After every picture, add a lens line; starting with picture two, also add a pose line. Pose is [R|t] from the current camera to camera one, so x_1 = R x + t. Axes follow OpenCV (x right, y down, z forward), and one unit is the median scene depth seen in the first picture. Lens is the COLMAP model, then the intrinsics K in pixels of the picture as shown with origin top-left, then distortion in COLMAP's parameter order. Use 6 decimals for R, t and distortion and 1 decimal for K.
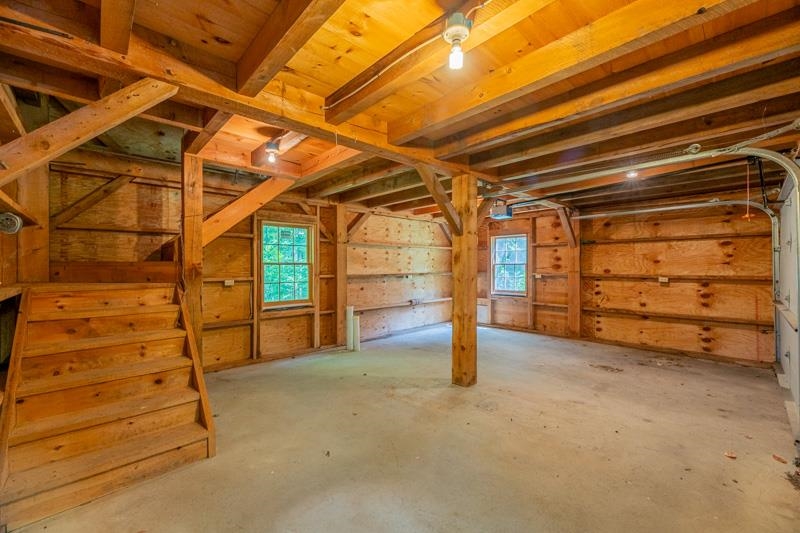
lens RADIAL K [[322.0, 0, 400.0], [0, 322.0, 266.5], [0, 0, 1]] dist [0.001002, -0.000158]
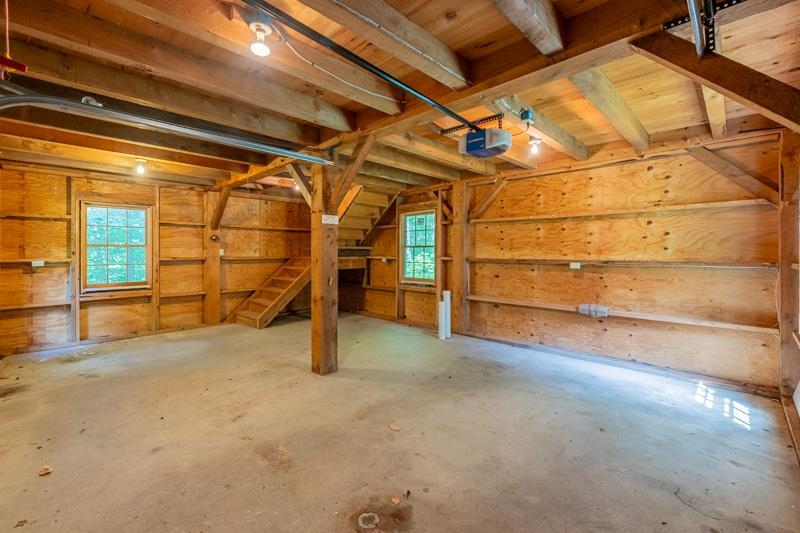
lens RADIAL K [[346.8, 0, 400.0], [0, 346.8, 266.5], [0, 0, 1]] dist [0.001238, 0.000349]
pose [[0.046993, 0.046761, -0.997800, 1.264431], [0.001920, 0.998898, 0.046903, 0.005848], [0.998893, -0.004120, 0.046851, 1.219887]]
